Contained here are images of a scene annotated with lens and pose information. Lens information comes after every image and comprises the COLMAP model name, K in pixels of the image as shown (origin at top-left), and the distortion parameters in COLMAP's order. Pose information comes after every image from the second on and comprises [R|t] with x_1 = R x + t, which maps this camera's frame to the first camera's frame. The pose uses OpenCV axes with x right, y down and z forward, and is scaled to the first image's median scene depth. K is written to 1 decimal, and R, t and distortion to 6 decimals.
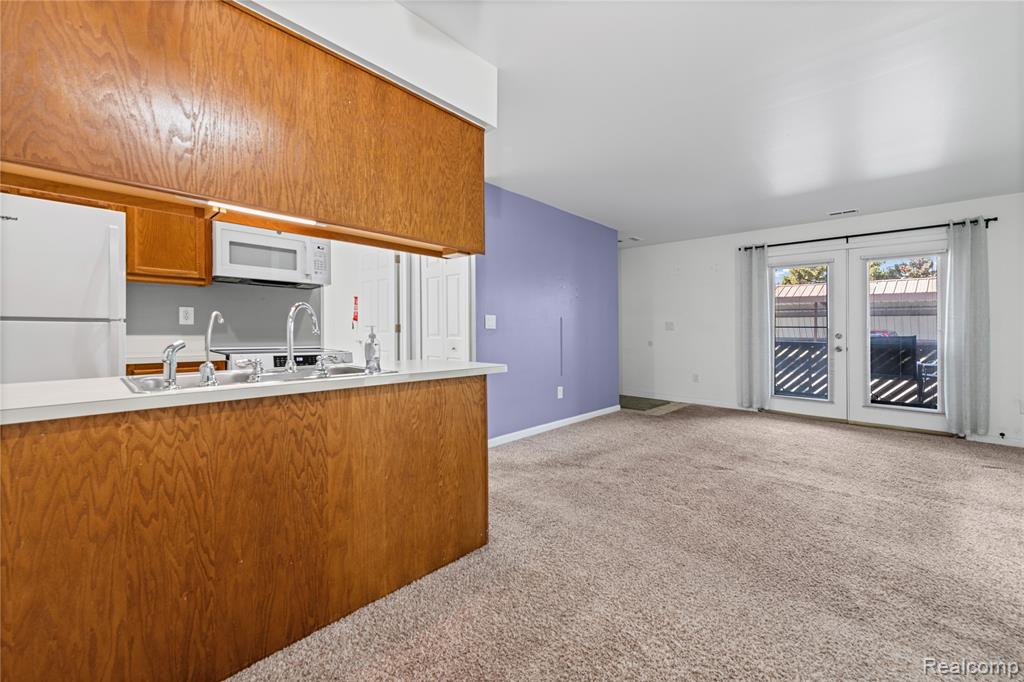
lens RADIAL K [[407.6, 0, 527.6], [0, 407.6, 321.2], [0, 0, 1]] dist [0.007266, -0.000611]
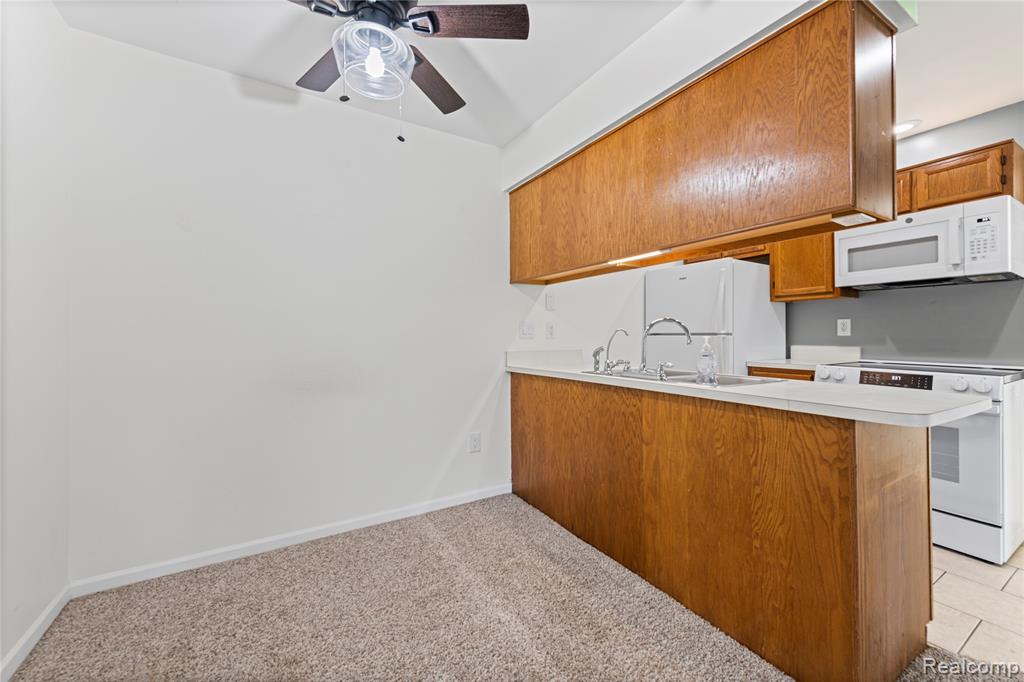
lens RADIAL K [[407.6, 0, 512.8], [0, 407.6, 337.6], [0, 0, 1]] dist [0.007266, -0.000611]
pose [[-0.293748, -0.005613, -0.955866, 0.686674], [0.016370, 0.999807, -0.010902, 0.016931], [0.955743, -0.018850, -0.293599, 0.843892]]
